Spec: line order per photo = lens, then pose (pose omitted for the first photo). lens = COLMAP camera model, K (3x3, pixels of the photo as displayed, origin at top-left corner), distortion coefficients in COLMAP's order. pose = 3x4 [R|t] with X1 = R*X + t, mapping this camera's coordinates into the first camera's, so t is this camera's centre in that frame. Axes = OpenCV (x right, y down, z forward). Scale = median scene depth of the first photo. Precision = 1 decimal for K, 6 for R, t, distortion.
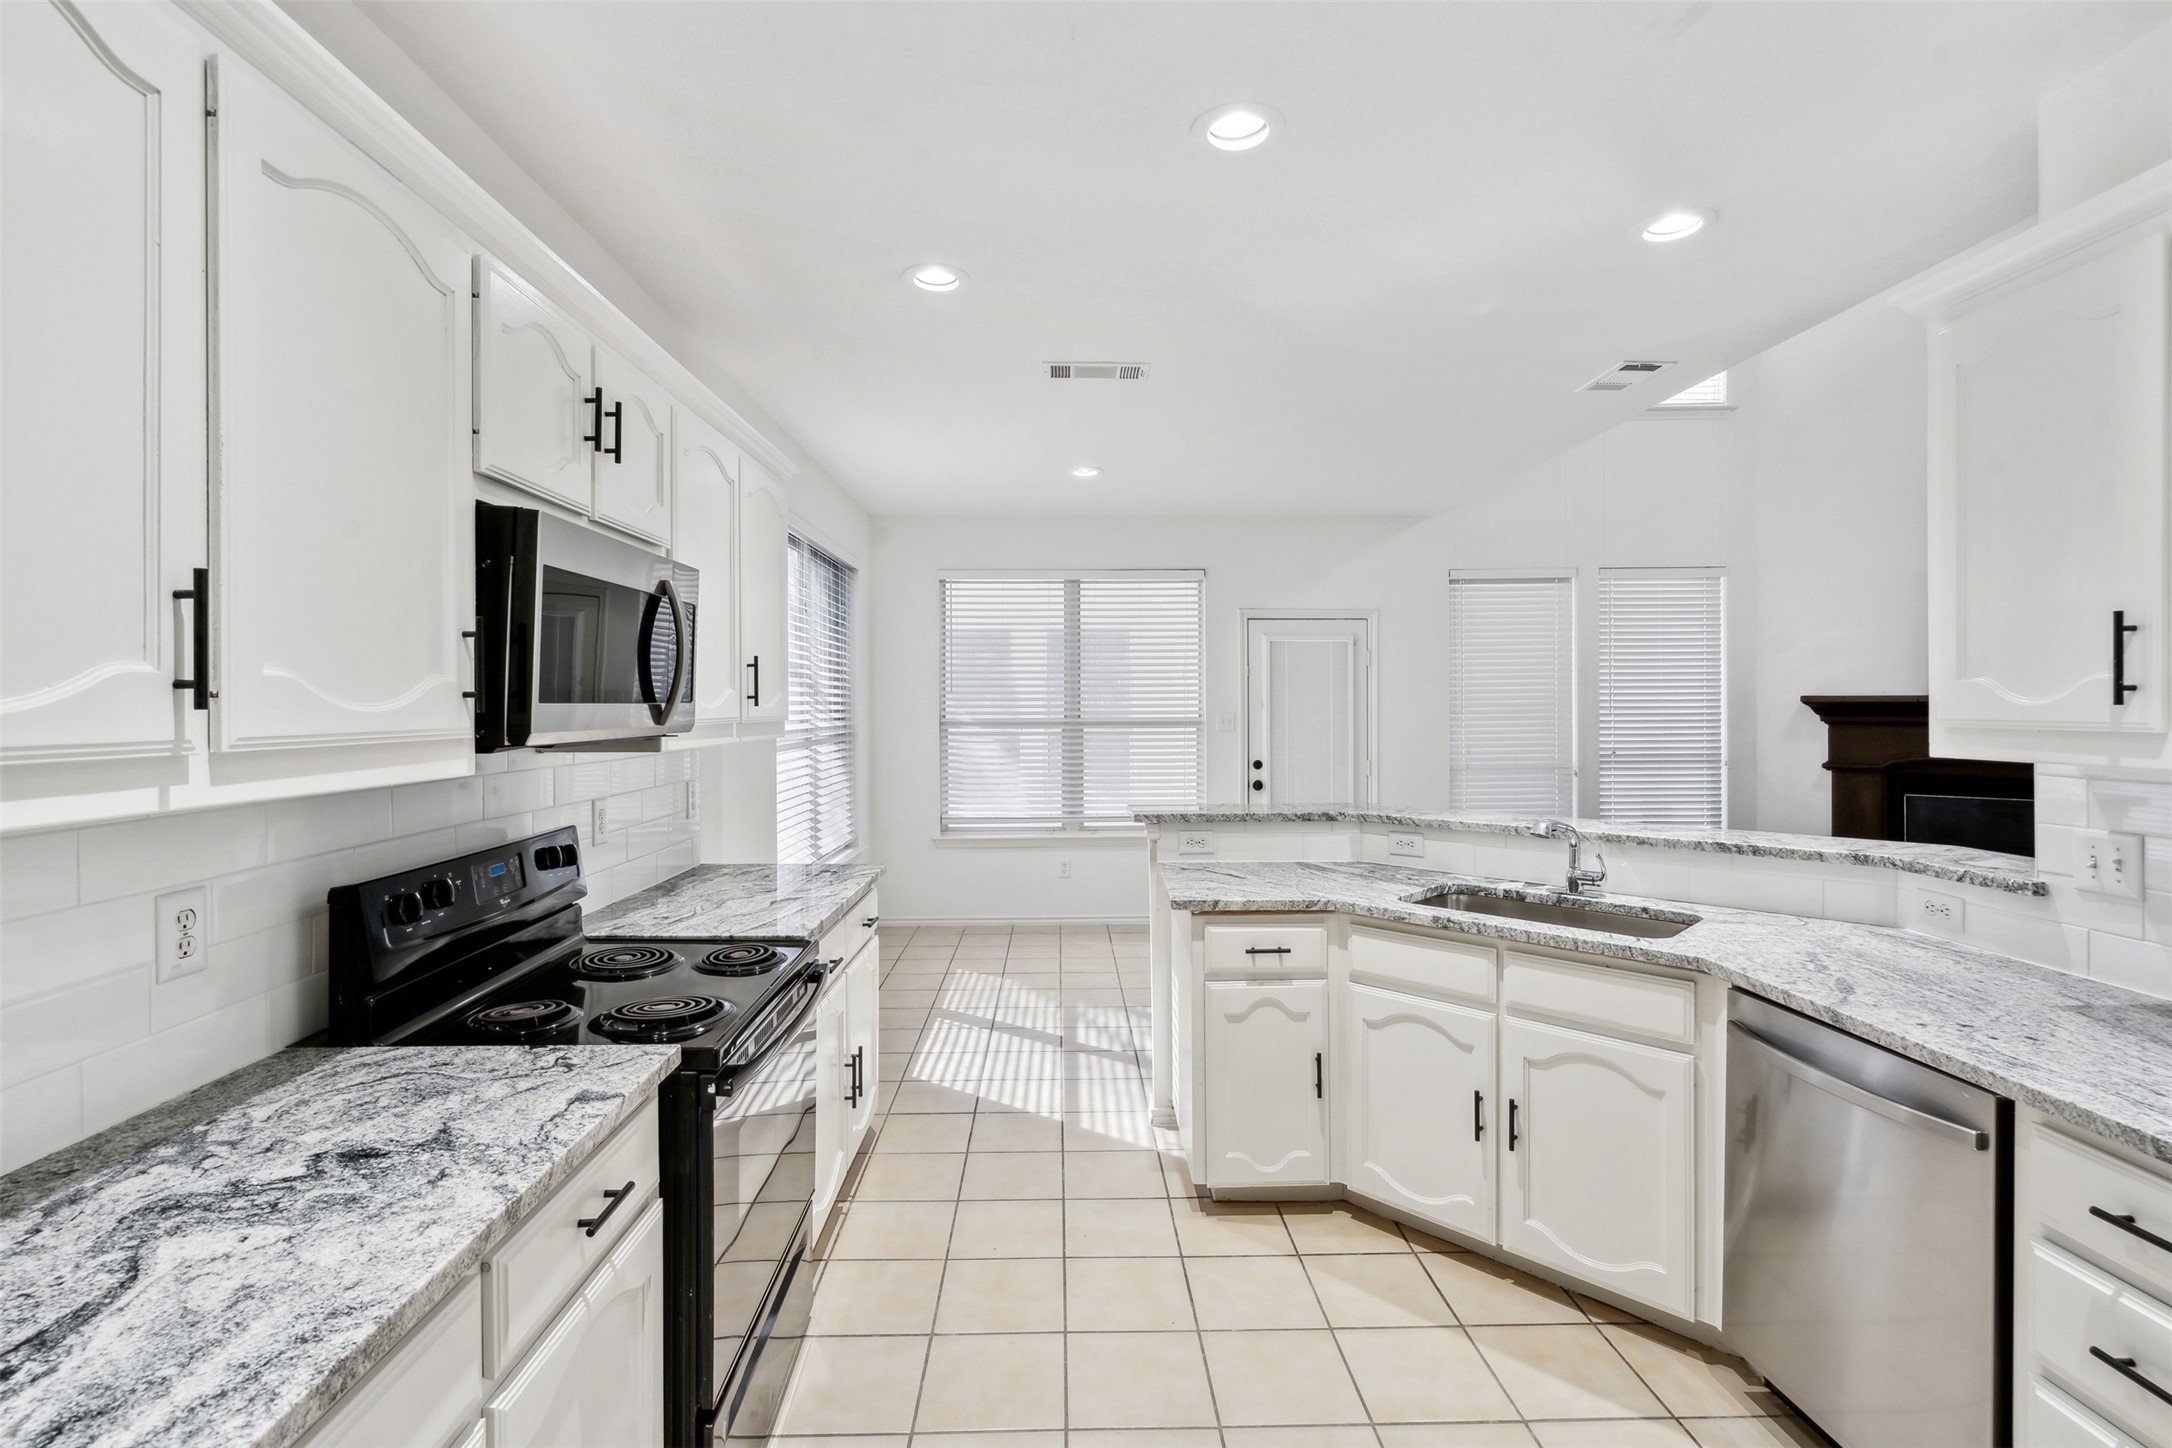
lens RADIAL K [[1004.1, 0, 1082.9], [0, 1004.1, 705.4], [0, 0, 1]] dist [-0.001064, 0.003830]
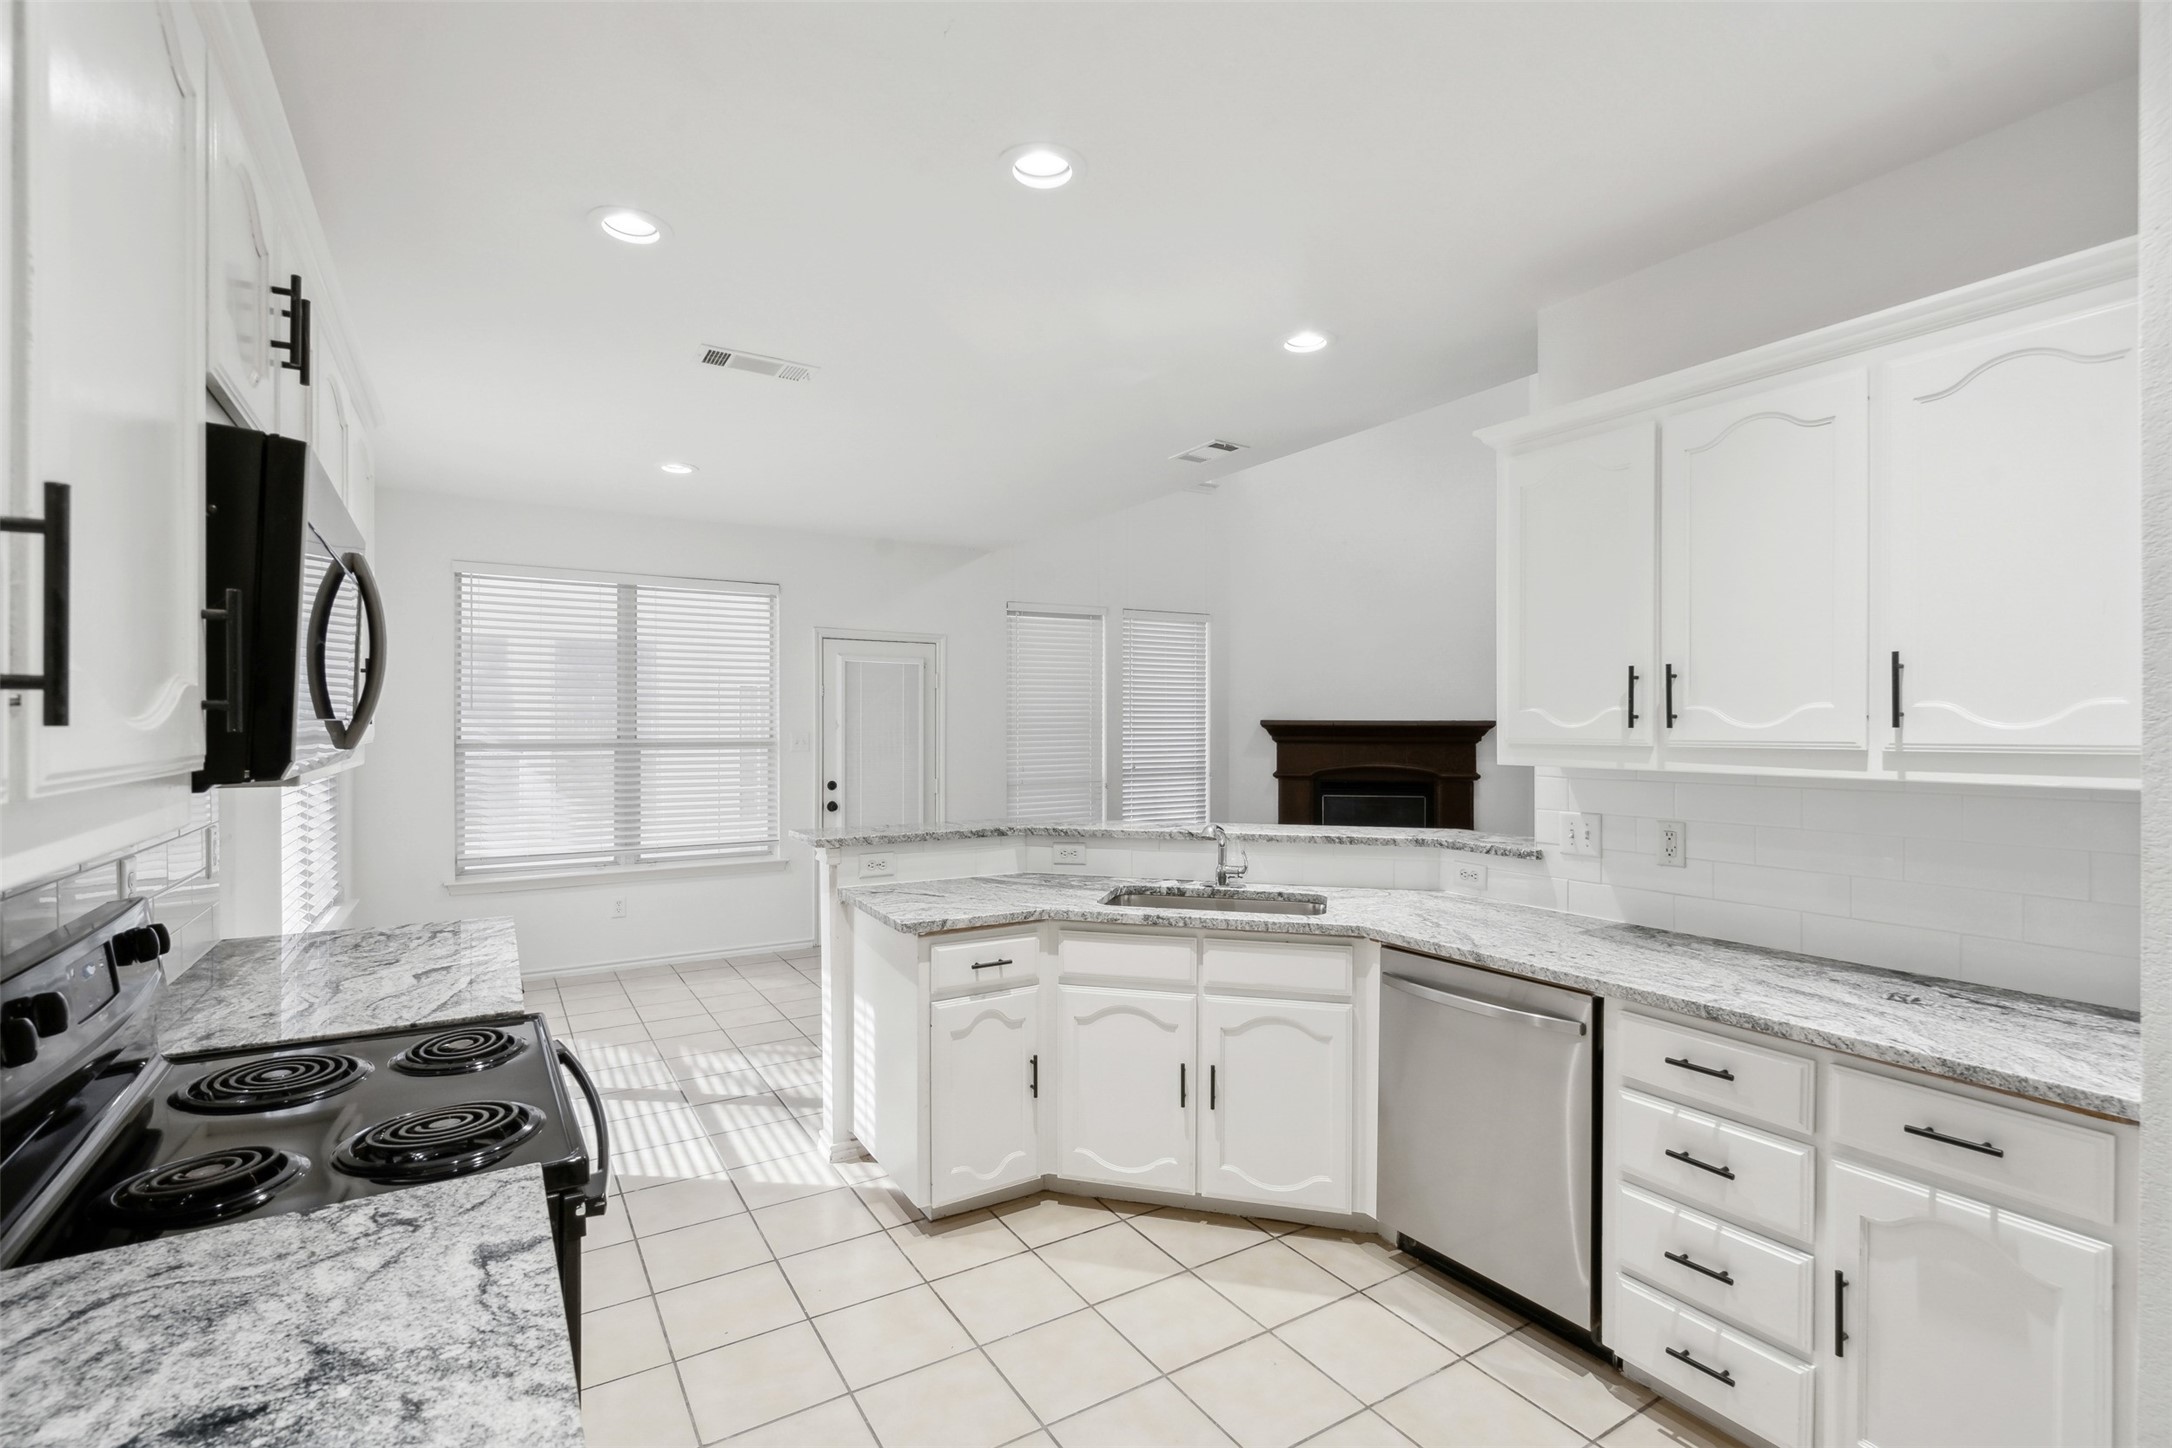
lens RADIAL K [[988.1, 0, 1085.1], [0, 988.1, 727.1], [0, 0, 1]] dist [-0.003380, 0.003345]
pose [[0.862418, 0.003520, 0.506185, -0.245307], [-0.004171, 0.999991, 0.000151, 0.000734], [-0.506180, -0.002241, 0.862425, 0.077568]]
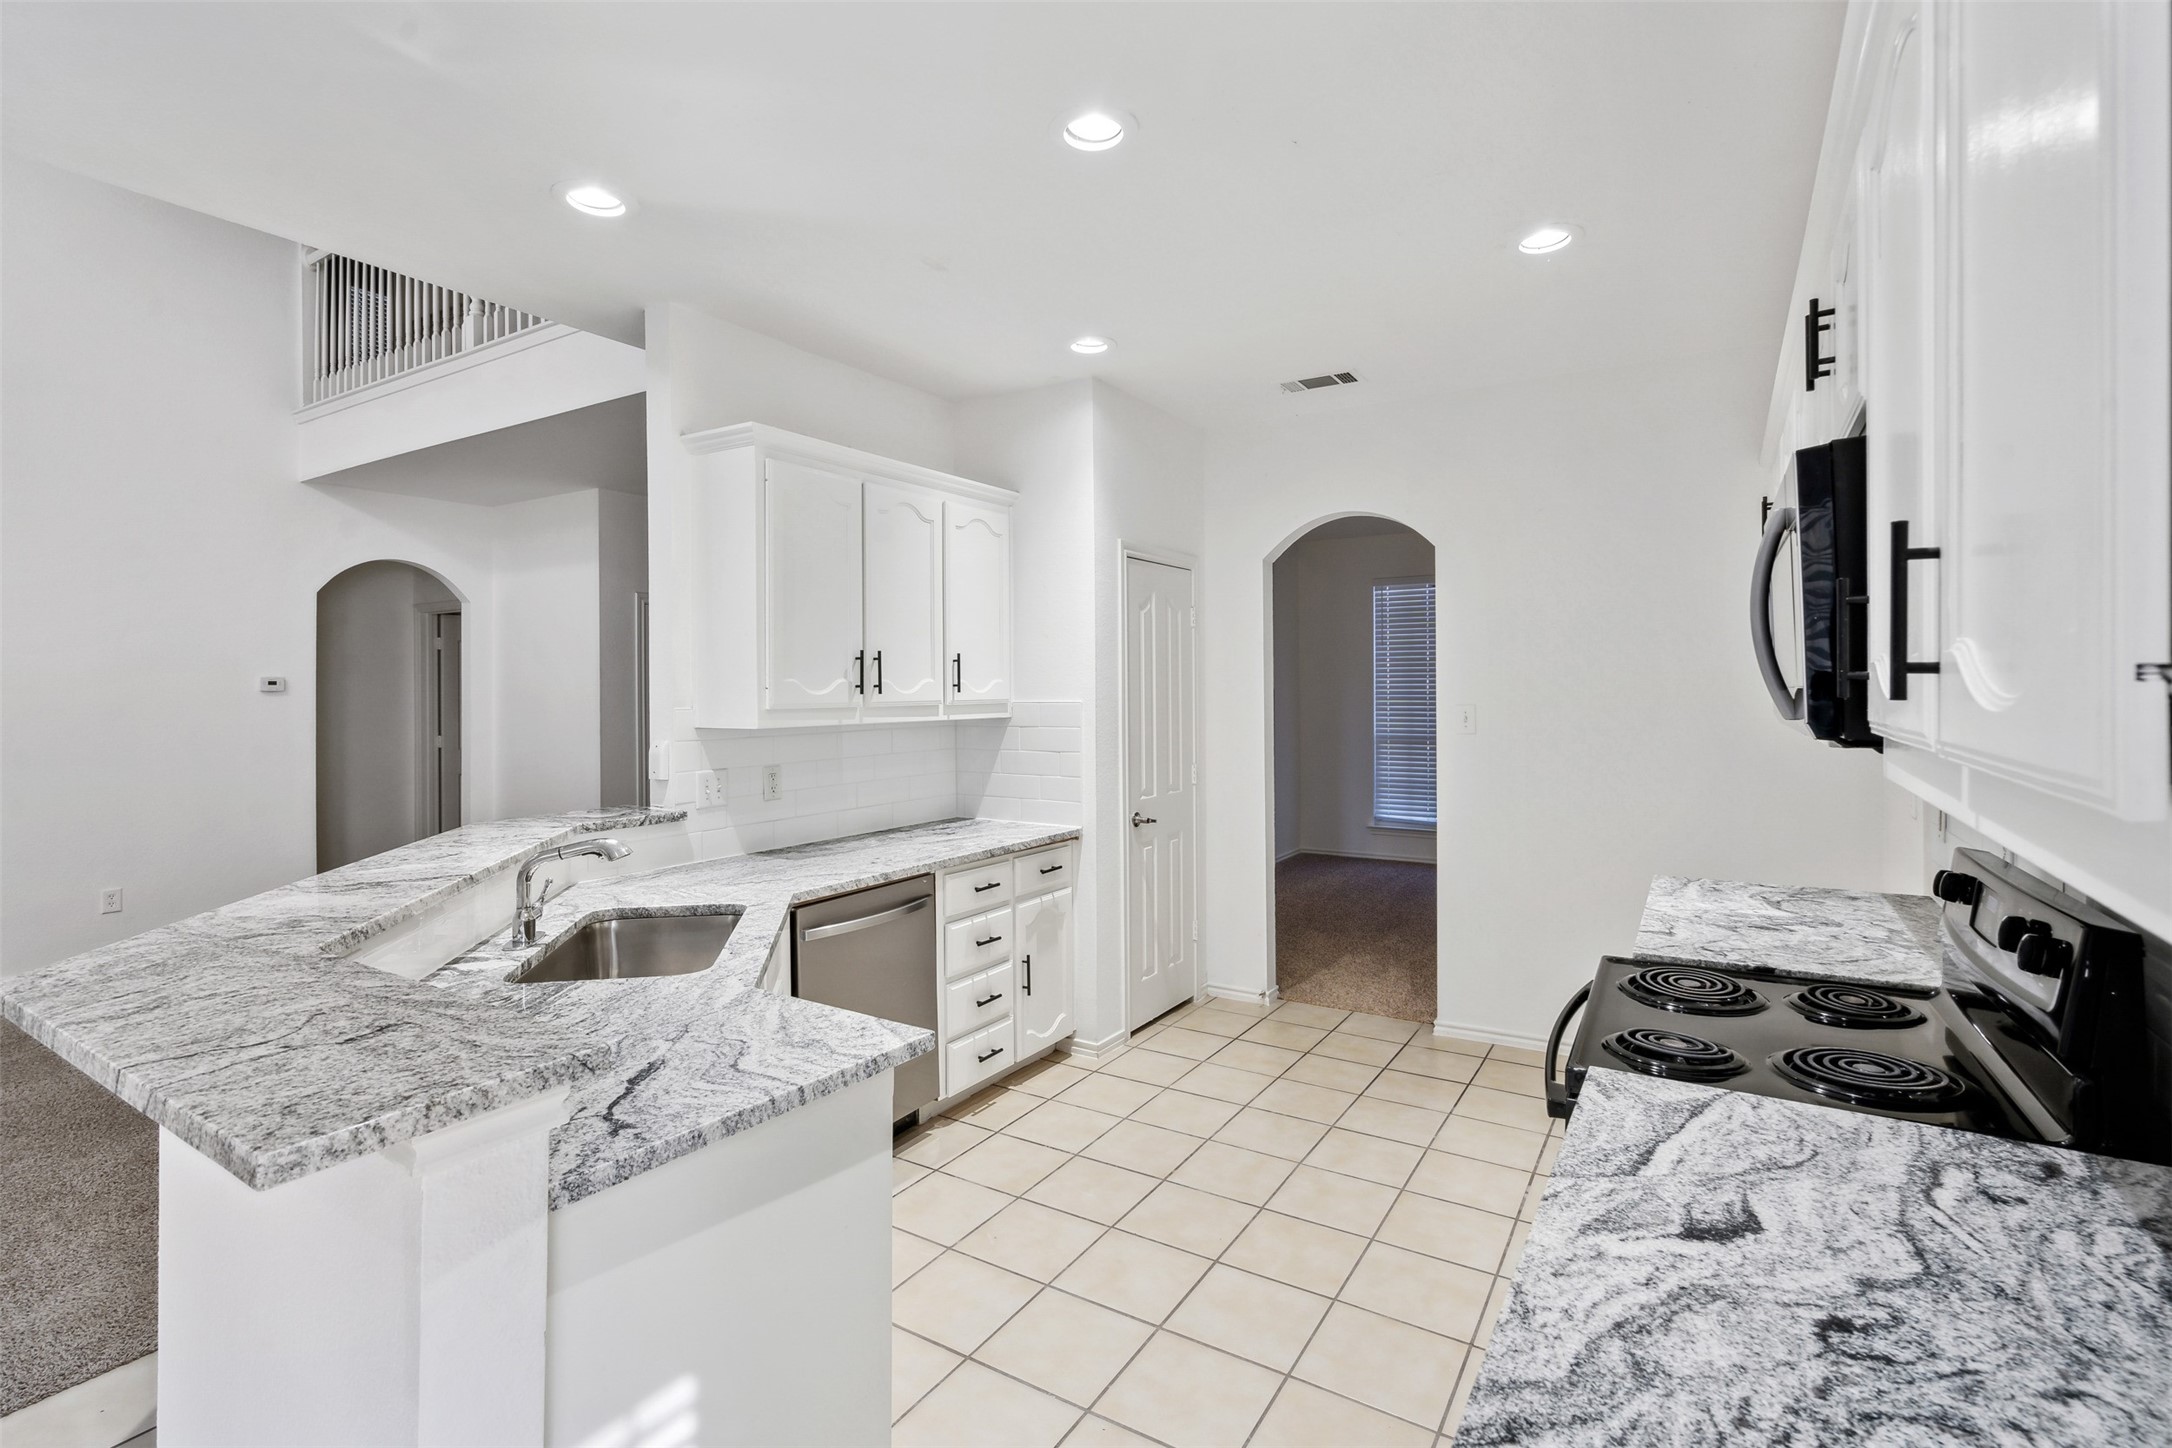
lens RADIAL K [[1008.5, 0, 1087.9], [0, 1008.5, 687.9], [0, 0, 1]] dist [-0.002753, -0.000079]
pose [[-0.836136, 0.005113, 0.548498, -0.307429], [0.007084, 0.999974, 0.001477, -0.007411], [-0.548476, 0.005120, -0.836150, 1.436621]]
